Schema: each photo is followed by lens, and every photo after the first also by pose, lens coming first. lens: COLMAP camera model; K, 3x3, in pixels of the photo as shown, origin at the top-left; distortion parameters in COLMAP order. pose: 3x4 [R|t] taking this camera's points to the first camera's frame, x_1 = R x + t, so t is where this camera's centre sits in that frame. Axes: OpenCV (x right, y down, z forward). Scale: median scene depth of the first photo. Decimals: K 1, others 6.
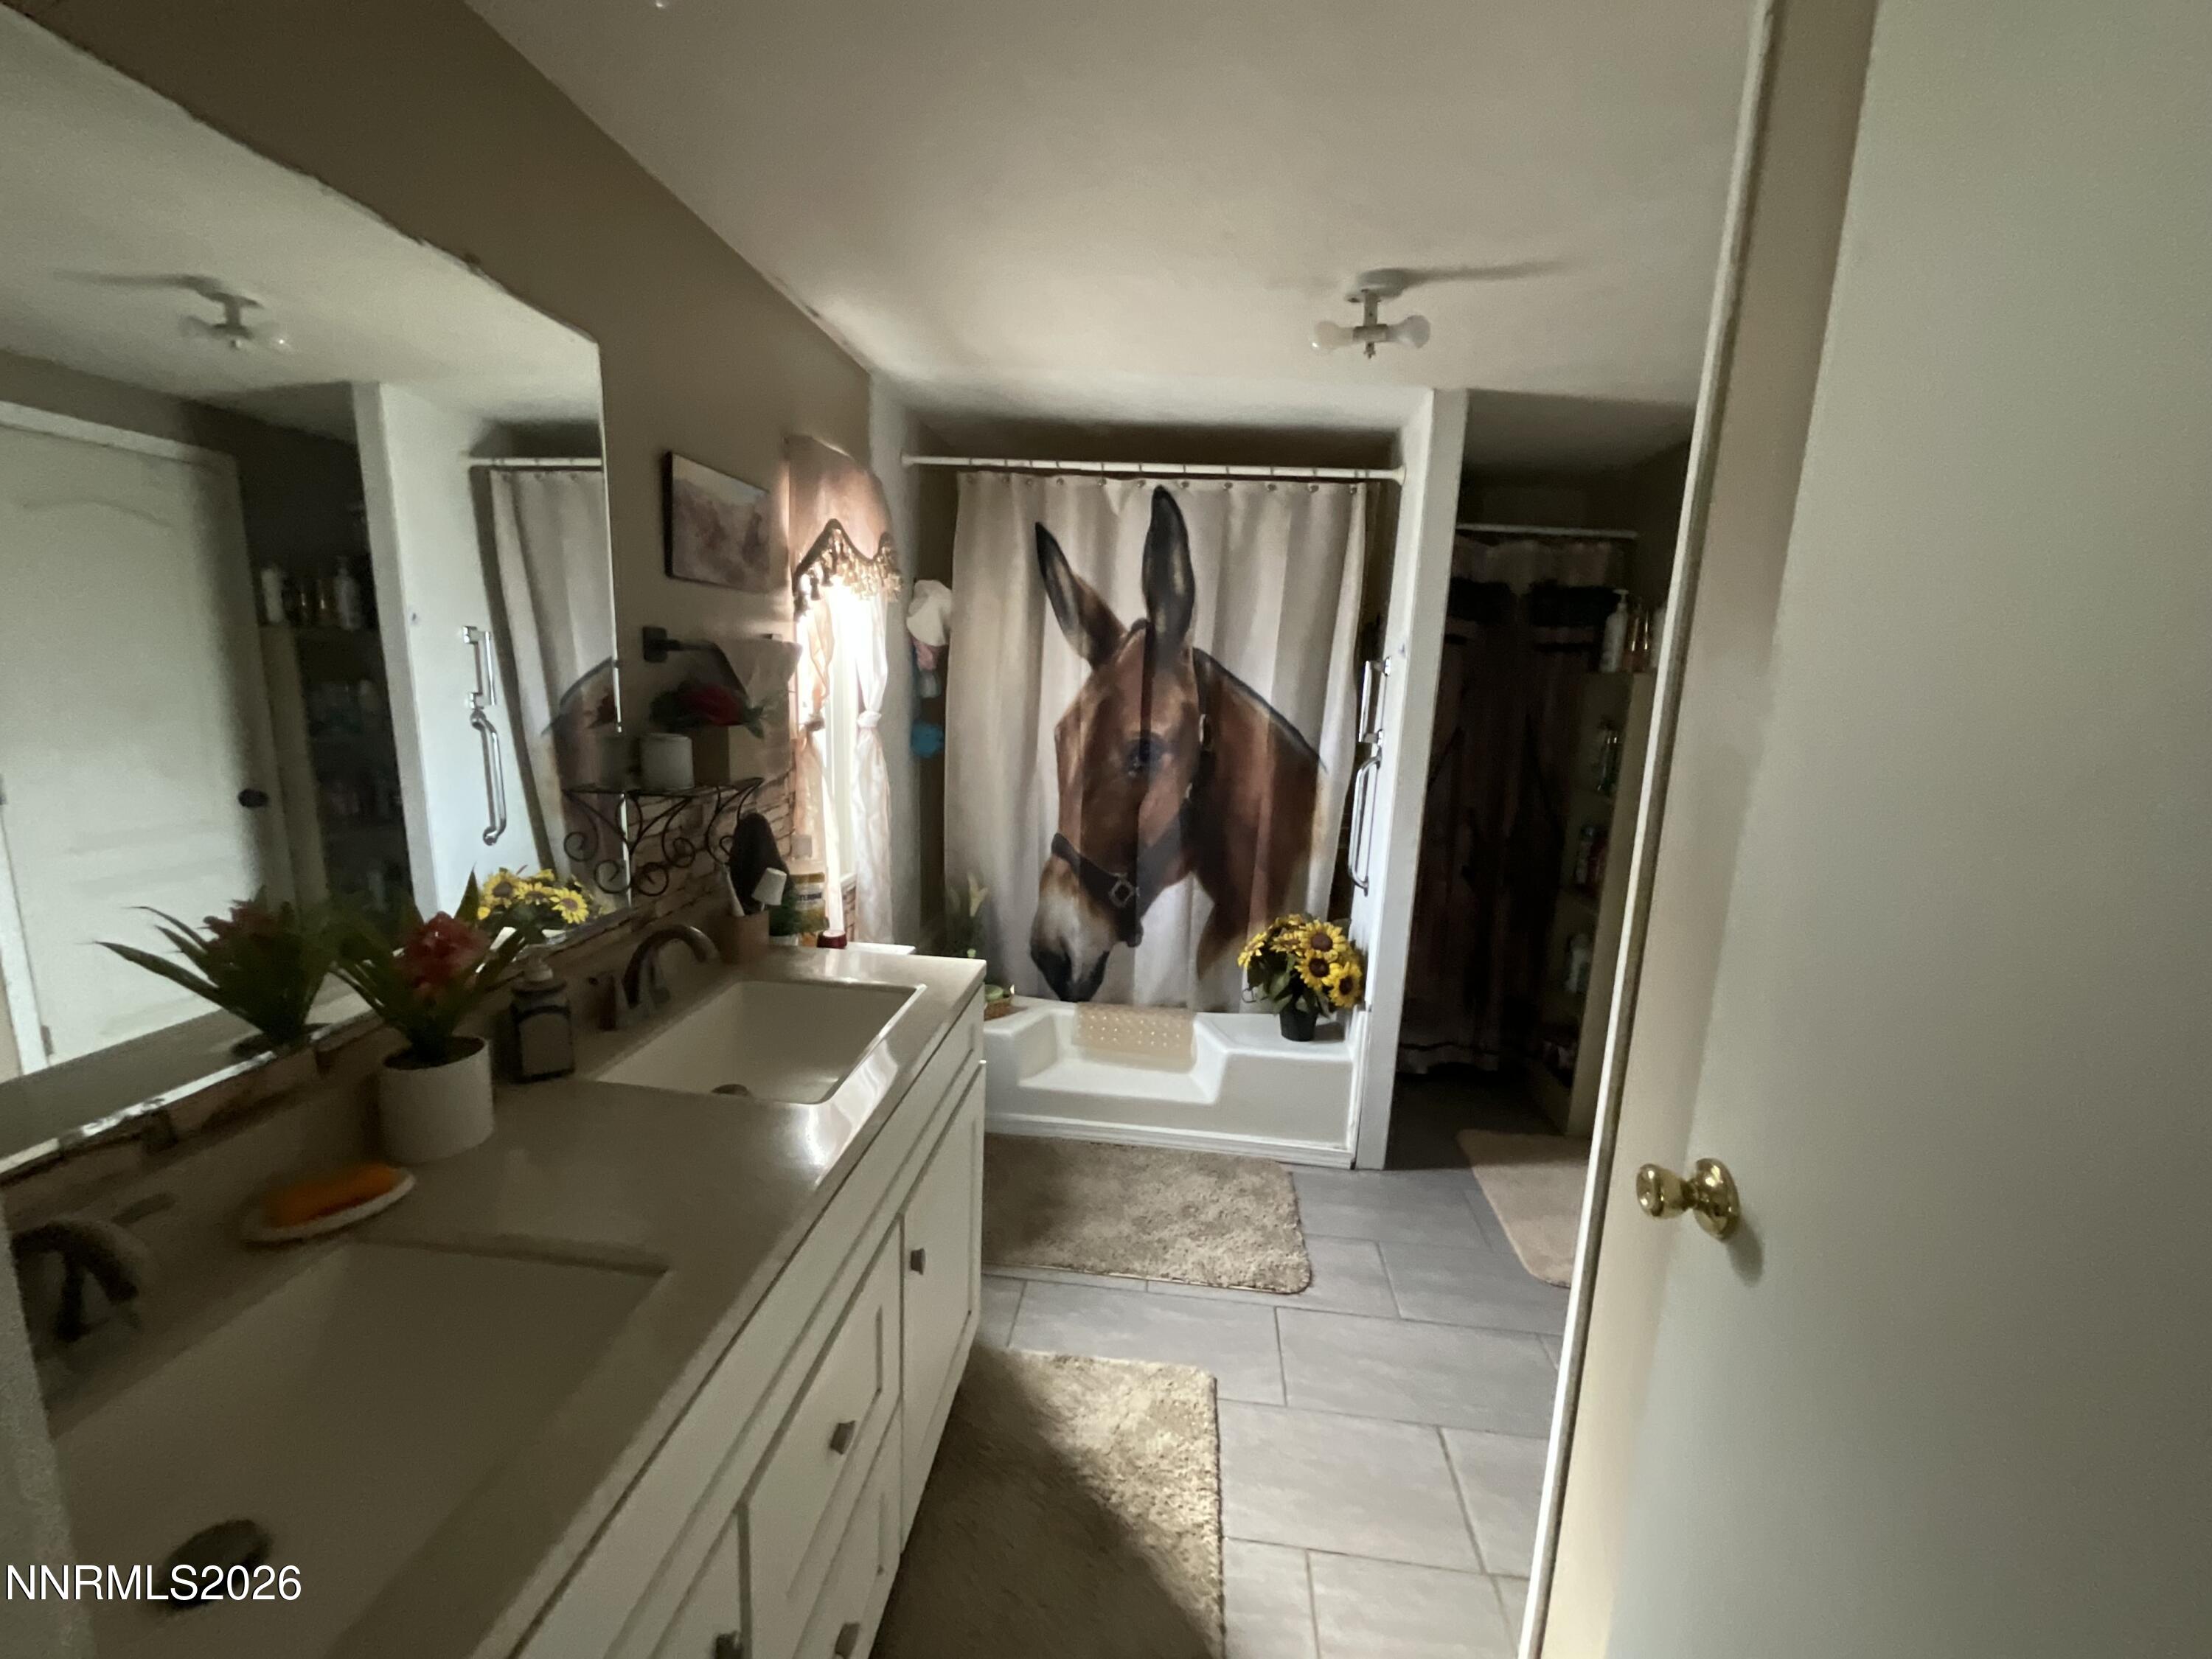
lens RADIAL K [[883.2, 0, 1108.6], [0, 883.2, 827.9], [0, 0, 1]] dist [-0.007687, 0.001928]
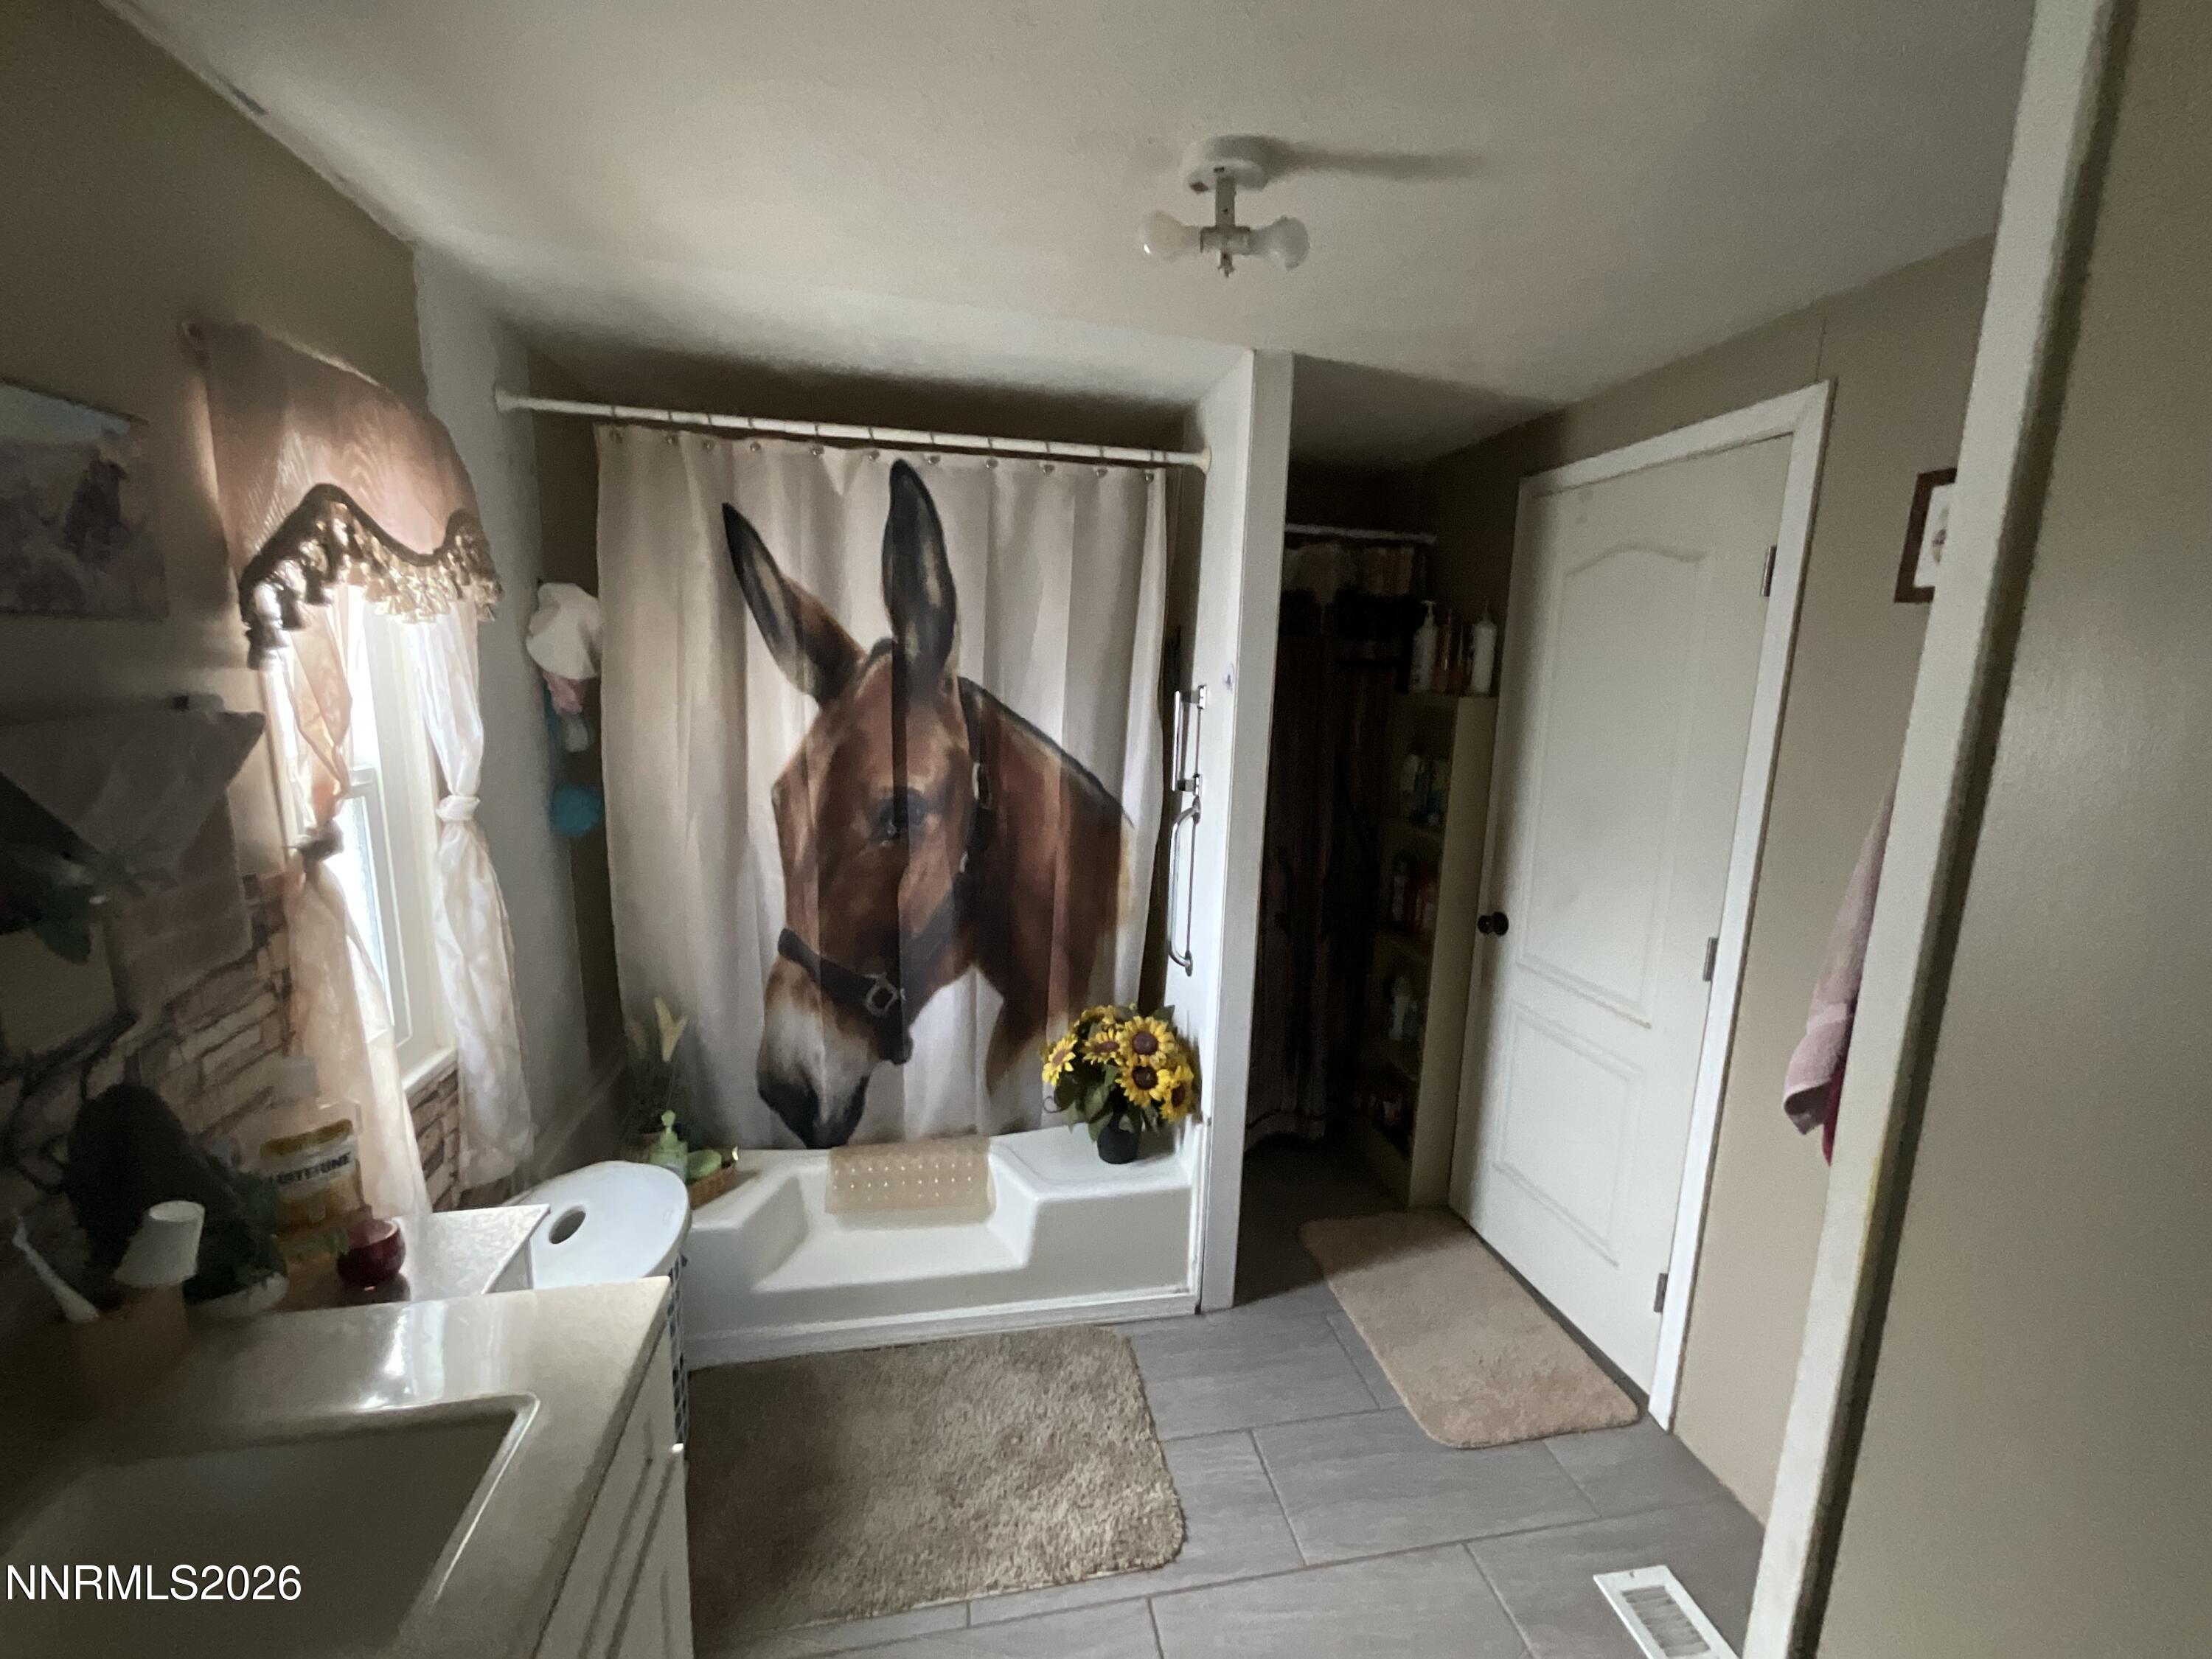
lens RADIAL K [[883.2, 0, 1100.9], [0, 883.2, 823.3], [0, 0, 1]] dist [-0.007687, 0.001928]
pose [[0.957068, -0.065714, 0.282316, -0.009255], [0.063952, 0.997833, 0.015462, -0.084934], [-0.282720, 0.003256, 0.959197, 0.246788]]
